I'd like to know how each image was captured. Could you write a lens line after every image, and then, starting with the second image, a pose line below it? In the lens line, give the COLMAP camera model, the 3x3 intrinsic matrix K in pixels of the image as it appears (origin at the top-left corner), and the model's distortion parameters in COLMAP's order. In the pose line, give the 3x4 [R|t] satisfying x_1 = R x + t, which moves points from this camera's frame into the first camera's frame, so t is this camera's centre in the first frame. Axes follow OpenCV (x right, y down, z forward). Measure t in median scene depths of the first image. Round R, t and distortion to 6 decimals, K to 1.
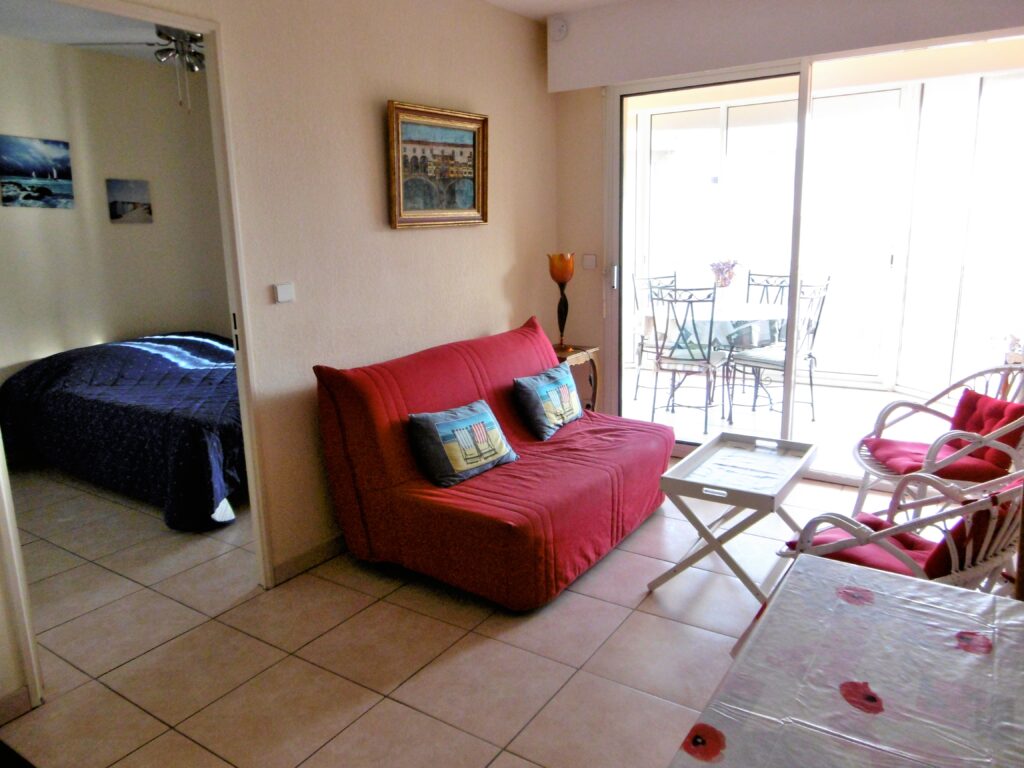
lens RADIAL K [[717.7, 0, 512.0], [0, 717.7, 384.0], [0, 0, 1]] dist [-0.007867, -0.004187]
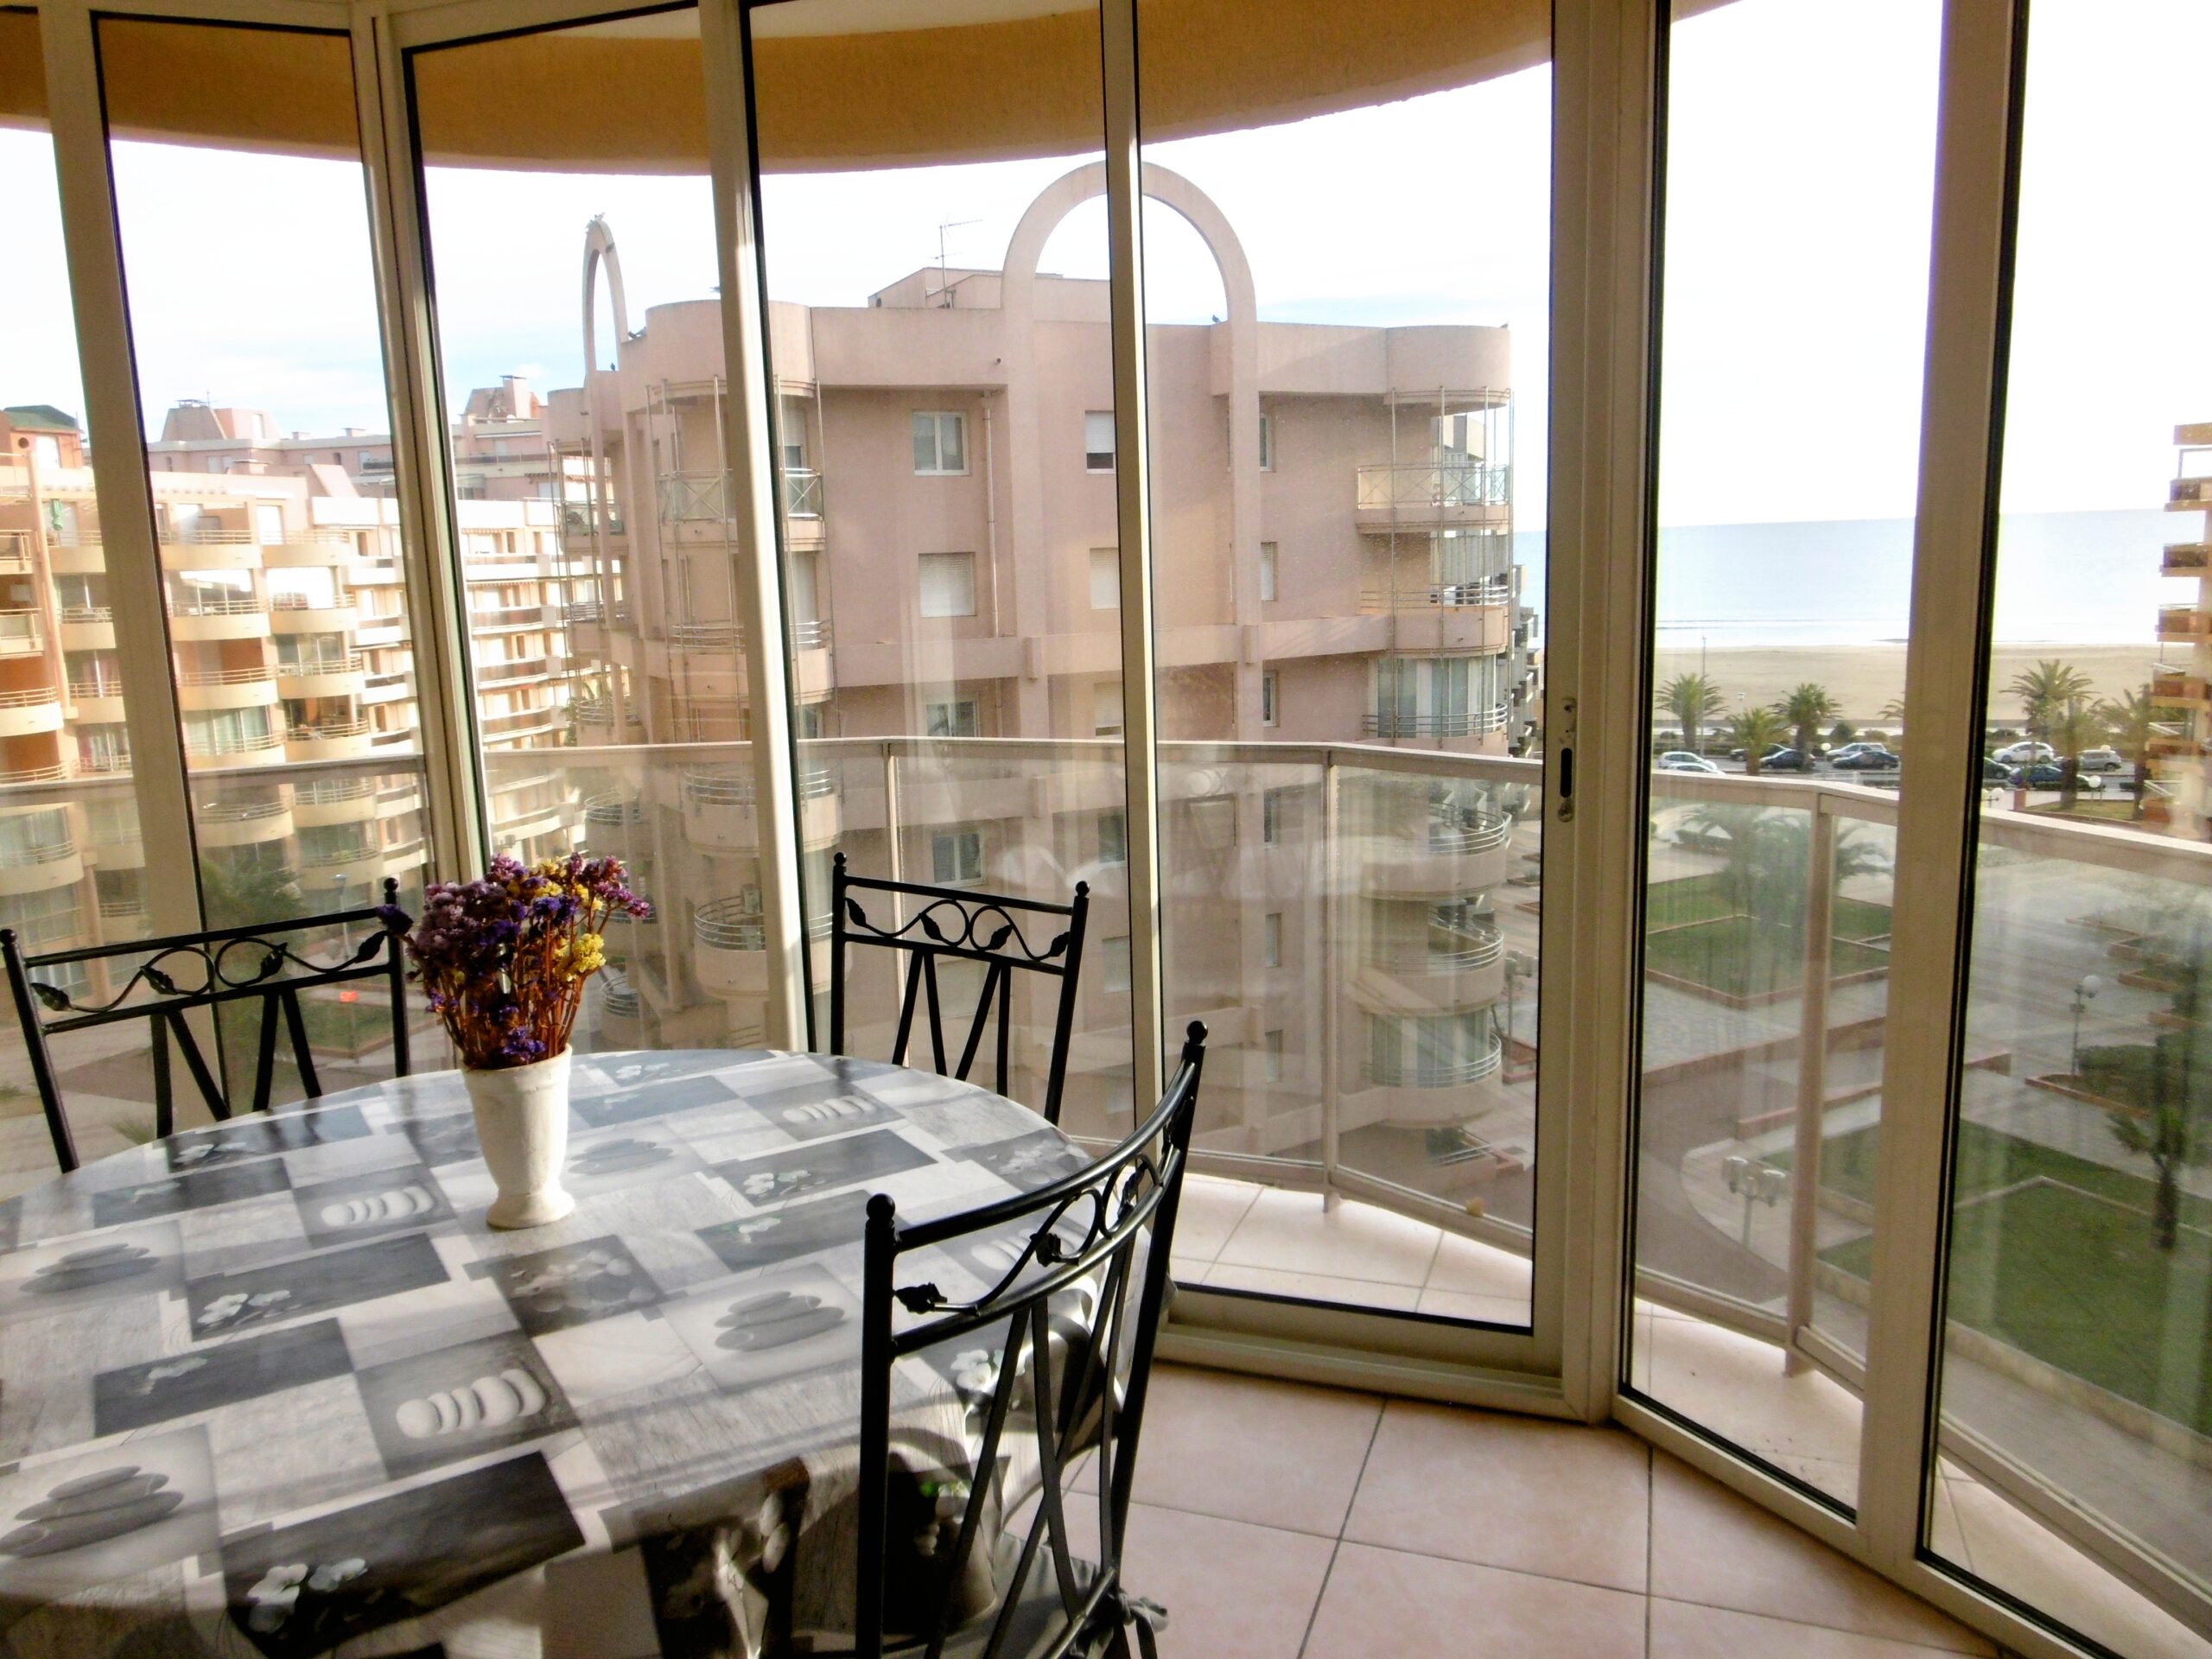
lens RADIAL K [[1581.7, 0, 1102.5], [0, 1581.7, 791.9], [0, 0, 1]] dist [-0.000874, -0.001440]
pose [[0.972713, -0.034527, 0.229427, 0.418439], [0.052067, 0.996128, -0.070842, -0.196510], [-0.226093, 0.080855, 0.970744, 0.838822]]
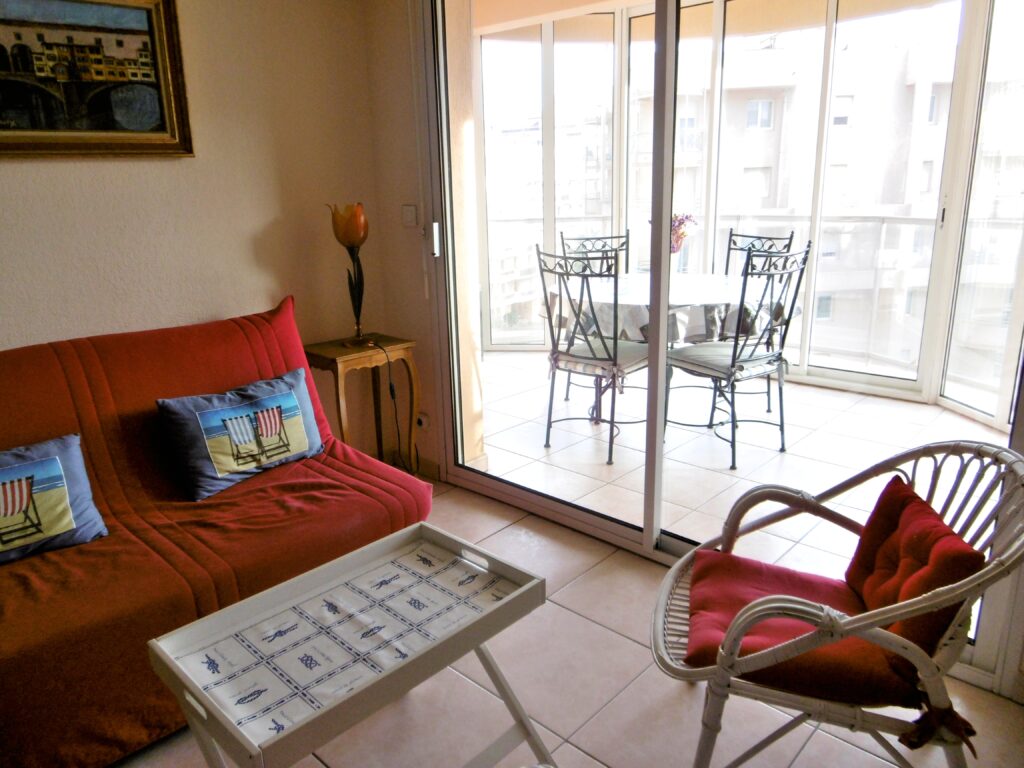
lens RADIAL K [[714.4, 0, 512.0], [0, 714.4, 384.0], [0, 0, 1]] dist [0.004081, -0.005022]
pose [[0.983932, 0.048661, -0.171786, 0.336097], [-0.037450, 0.996988, 0.067916, -0.061158], [0.174574, -0.060391, 0.982790, 0.344023]]
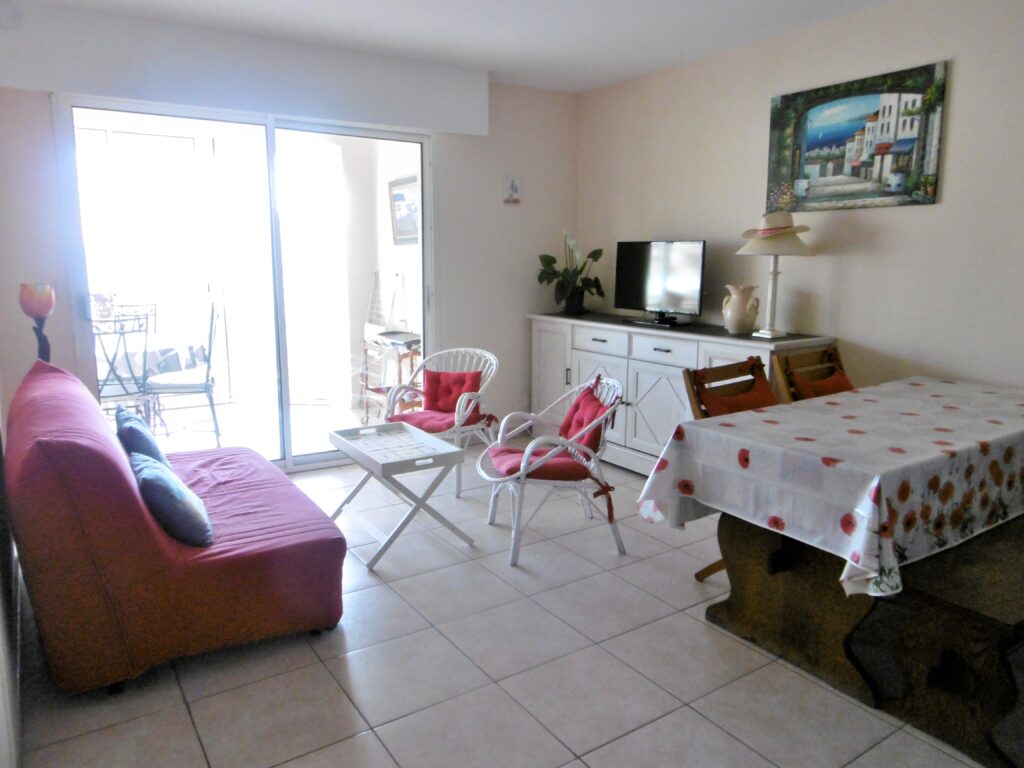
lens RADIAL K [[717.7, 0, 512.0], [0, 717.7, 384.0], [0, 0, 1]] dist [-0.007867, -0.004187]
pose [[0.364410, -0.132317, 0.921790, -0.488418], [0.174655, 0.982000, 0.071914, -0.030355], [-0.914714, 0.134789, 0.380960, 0.204883]]
